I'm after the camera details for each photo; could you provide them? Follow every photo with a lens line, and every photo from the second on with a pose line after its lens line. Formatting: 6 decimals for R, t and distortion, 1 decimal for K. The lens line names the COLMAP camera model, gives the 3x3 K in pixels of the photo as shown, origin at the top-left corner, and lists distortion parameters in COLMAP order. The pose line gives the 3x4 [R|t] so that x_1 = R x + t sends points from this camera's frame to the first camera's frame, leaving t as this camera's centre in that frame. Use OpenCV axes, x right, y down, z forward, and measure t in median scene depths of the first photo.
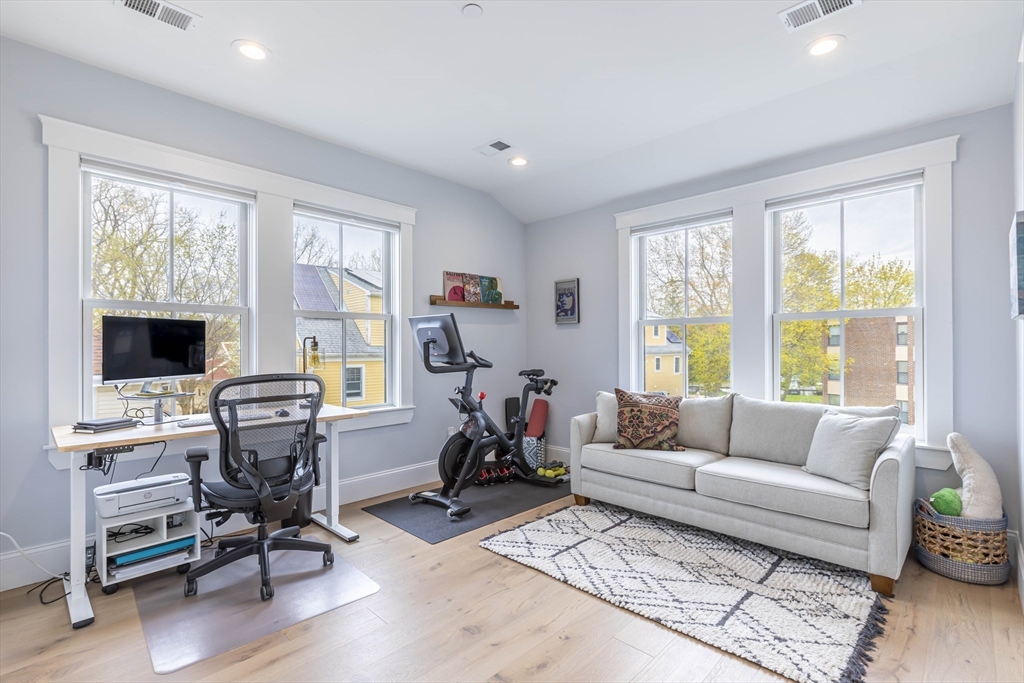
lens RADIAL K [[475.4, 0, 514.5], [0, 475.4, 342.8], [0, 0, 1]] dist [0.002395, -0.000388]
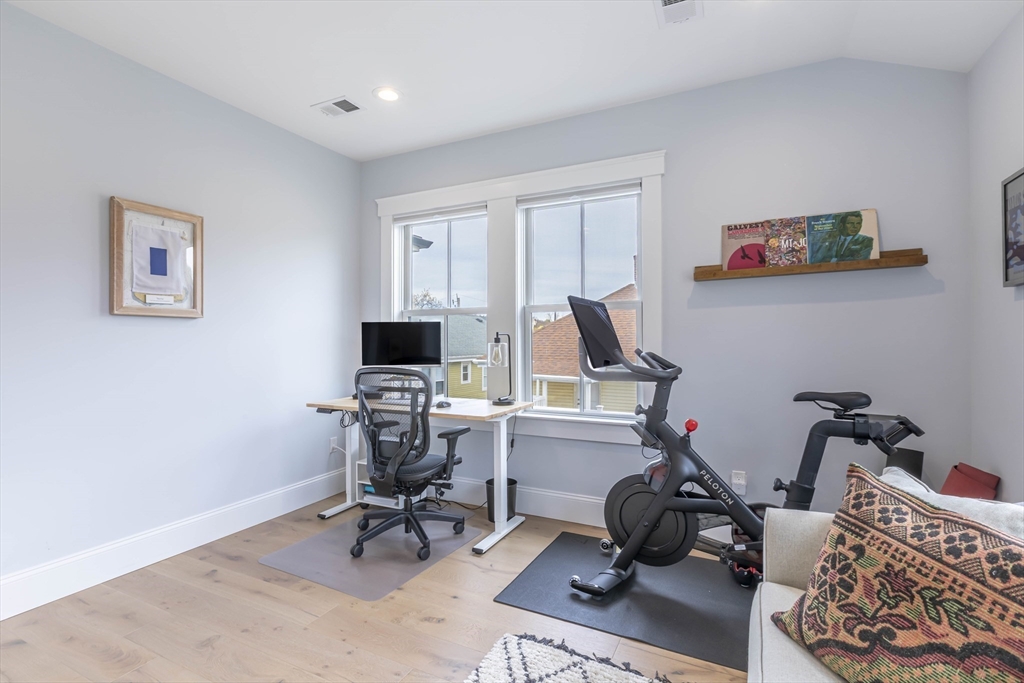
lens RADIAL K [[475.4, 0, 513.2], [0, 475.4, 341.4], [0, 0, 1]] dist [0.002395, -0.000388]
pose [[0.303054, -0.004011, -0.952965, 0.593643], [0.006333, 0.999978, -0.002194, 0.008228], [0.952952, -0.005370, 0.303073, 0.835386]]
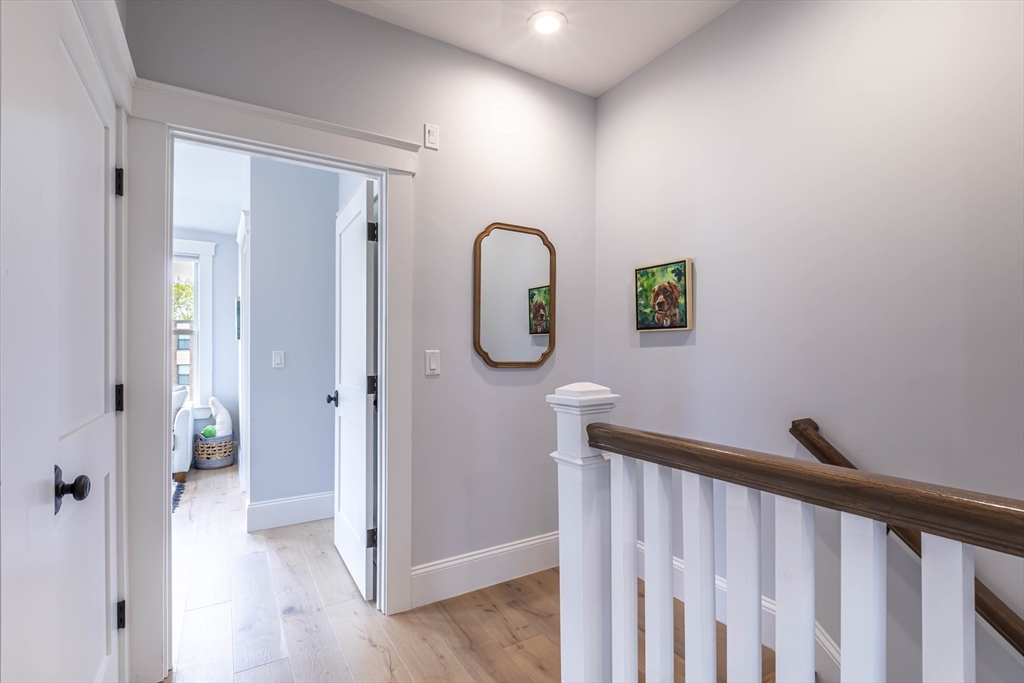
lens RADIAL K [[483.7, 0, 509.6], [0, 483.7, 349.2], [0, 0, 1]] dist [-0.001412, -0.000207]
pose [[0.265710, 0.011673, 0.963982, -0.602892], [-0.000440, 0.999928, -0.011987, 0.013960], [-0.964053, 0.002761, 0.265696, -0.634200]]
